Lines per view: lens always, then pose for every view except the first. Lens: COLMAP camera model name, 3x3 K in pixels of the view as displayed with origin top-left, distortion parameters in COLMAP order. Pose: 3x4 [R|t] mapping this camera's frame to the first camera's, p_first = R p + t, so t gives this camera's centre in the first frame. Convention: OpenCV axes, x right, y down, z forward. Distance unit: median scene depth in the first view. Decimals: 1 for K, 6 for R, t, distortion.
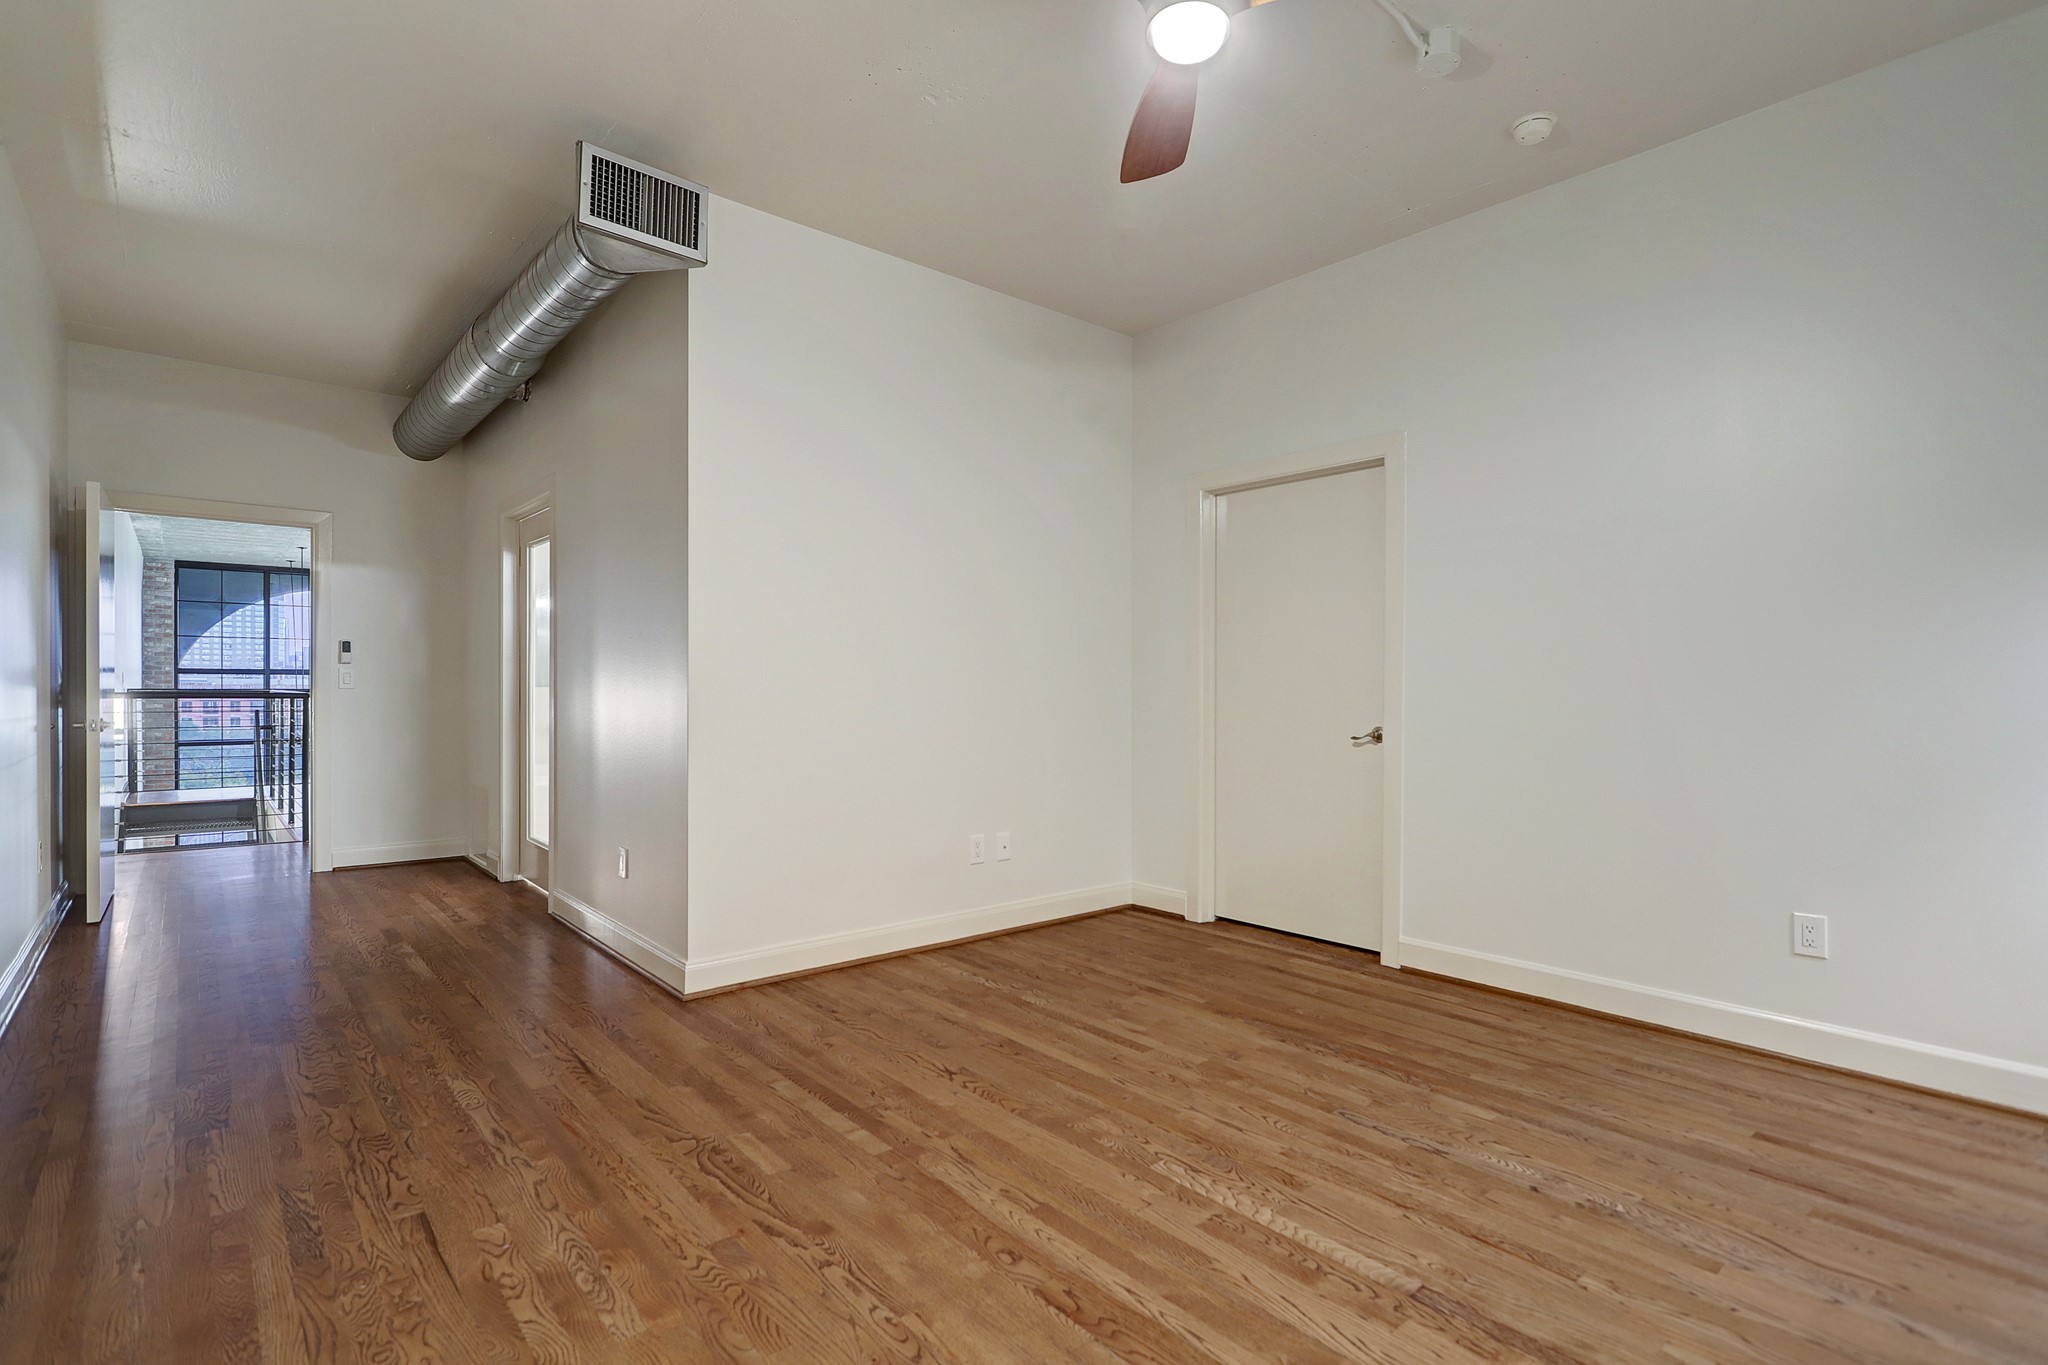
lens RADIAL K [[987.5, 0, 1023.8], [0, 987.5, 685.9], [0, 0, 1]] dist [-0.002051, 0.000022]
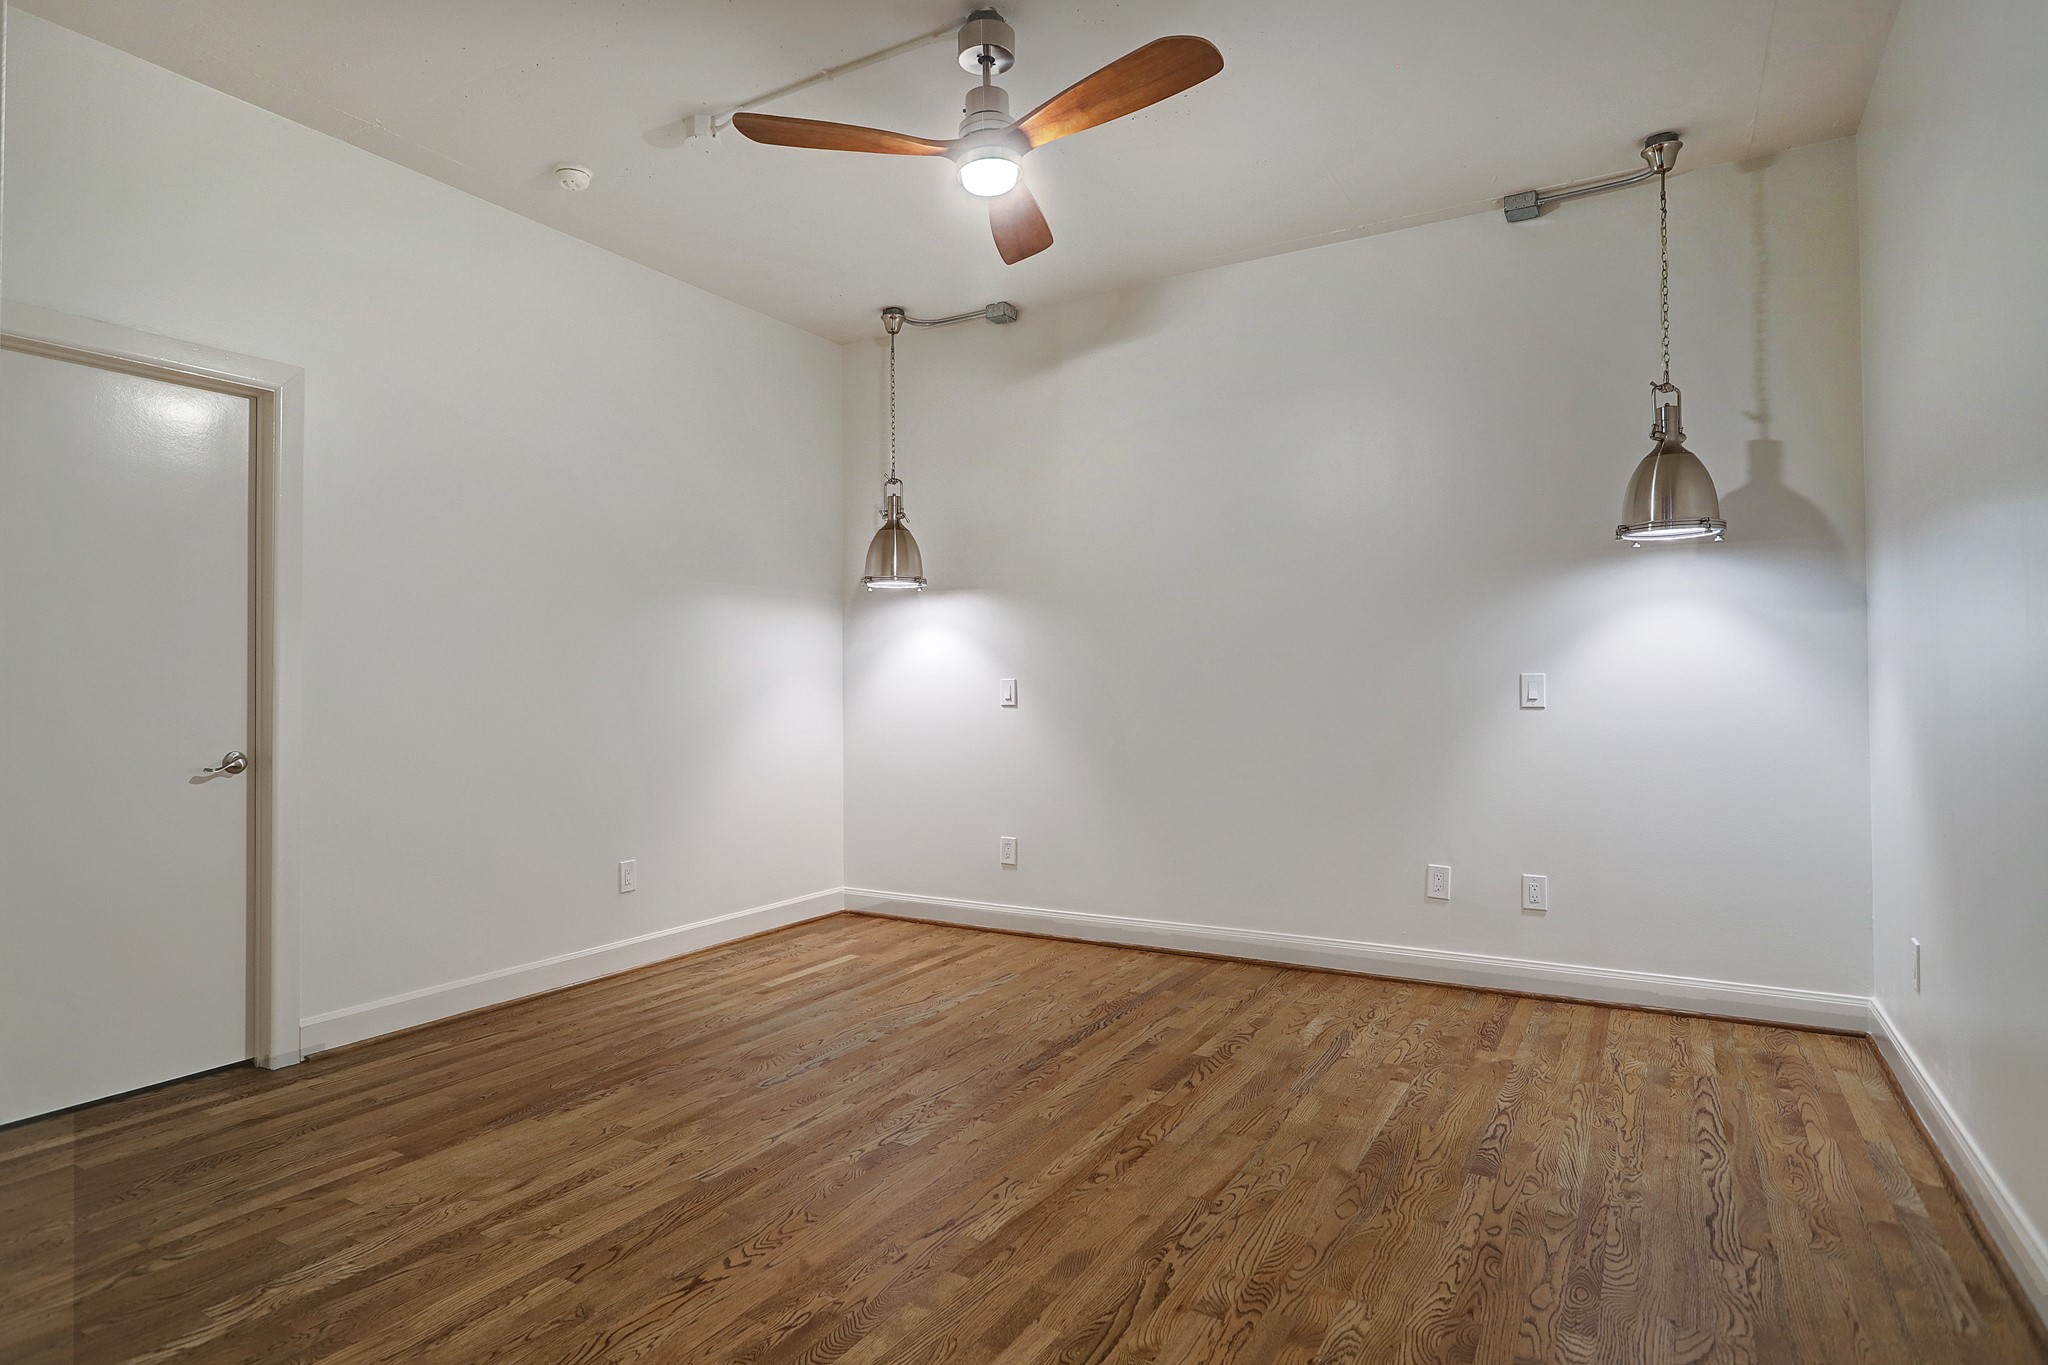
lens RADIAL K [[1133.6, 0, 1021.7], [0, 1133.6, 684.0], [0, 0, 1]] dist [0.002594, 0.000328]
pose [[-0.345191, 0.004810, 0.938520, -0.774346], [0.001859, 0.999988, -0.004441, 0.002523], [-0.938531, 0.000212, -0.345196, 0.966186]]
